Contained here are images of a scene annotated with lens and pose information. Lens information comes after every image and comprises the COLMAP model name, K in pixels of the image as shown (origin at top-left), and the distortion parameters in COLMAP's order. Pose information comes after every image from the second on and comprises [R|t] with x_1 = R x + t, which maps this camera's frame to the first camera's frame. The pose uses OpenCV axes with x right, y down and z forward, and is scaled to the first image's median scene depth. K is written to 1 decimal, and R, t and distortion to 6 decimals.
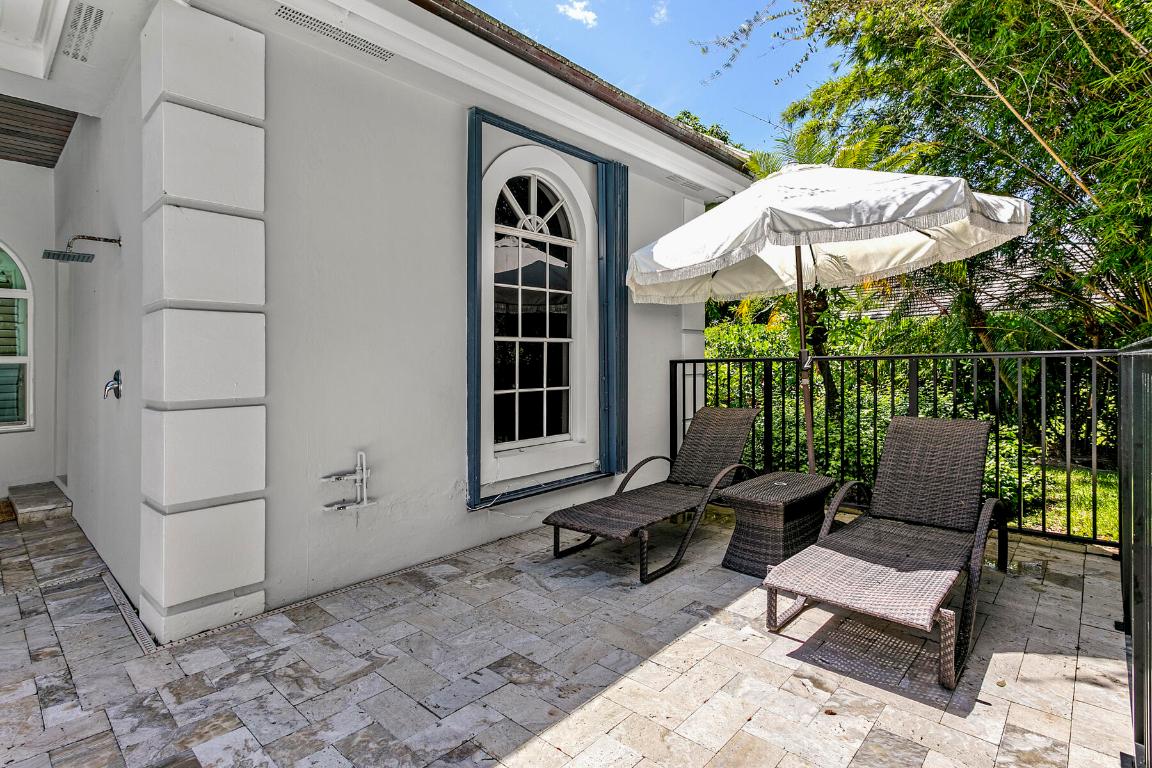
lens RADIAL K [[558.5, 0, 565.3], [0, 558.5, 353.8], [0, 0, 1]] dist [0.002856, 0.000806]
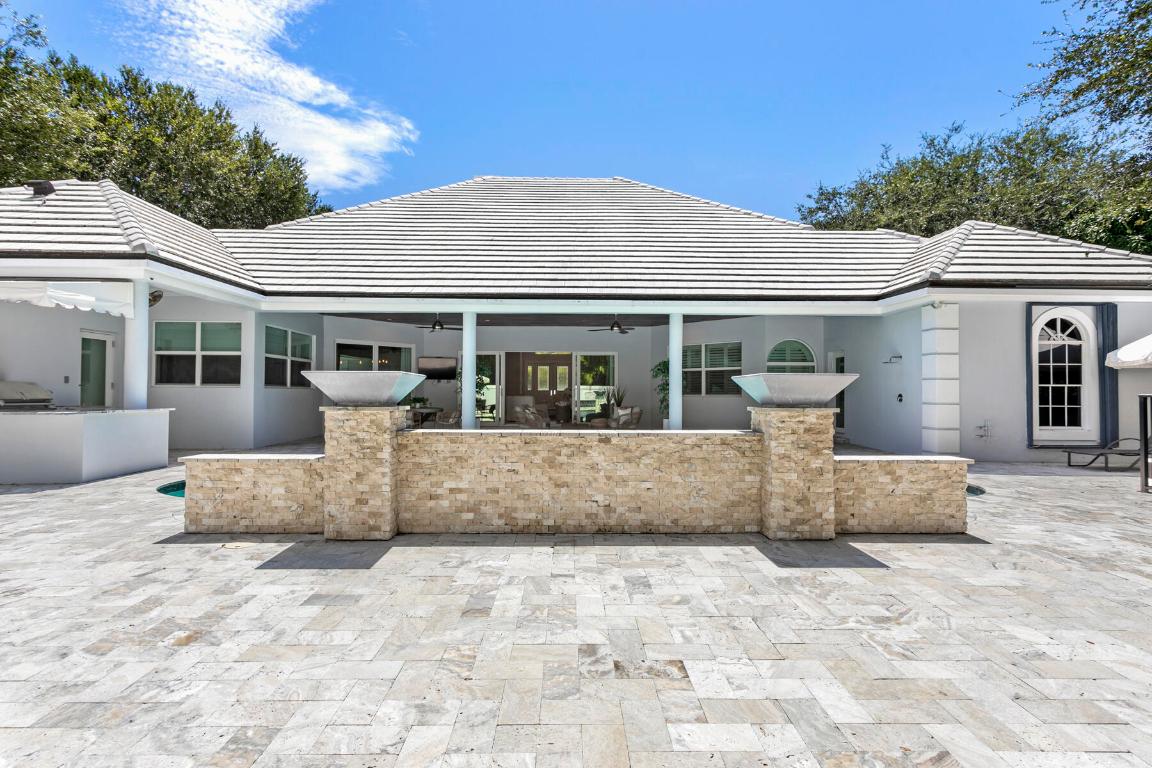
lens RADIAL K [[558.5, 0, 580.8], [0, 558.5, 382.2], [0, 0, 1]] dist [0.002856, 0.000806]
pose [[0.701770, -0.010364, -0.712328, 0.209577], [-0.001684, 0.999867, -0.016207, 0.003687], [0.712401, 0.012574, 0.701660, -2.110330]]
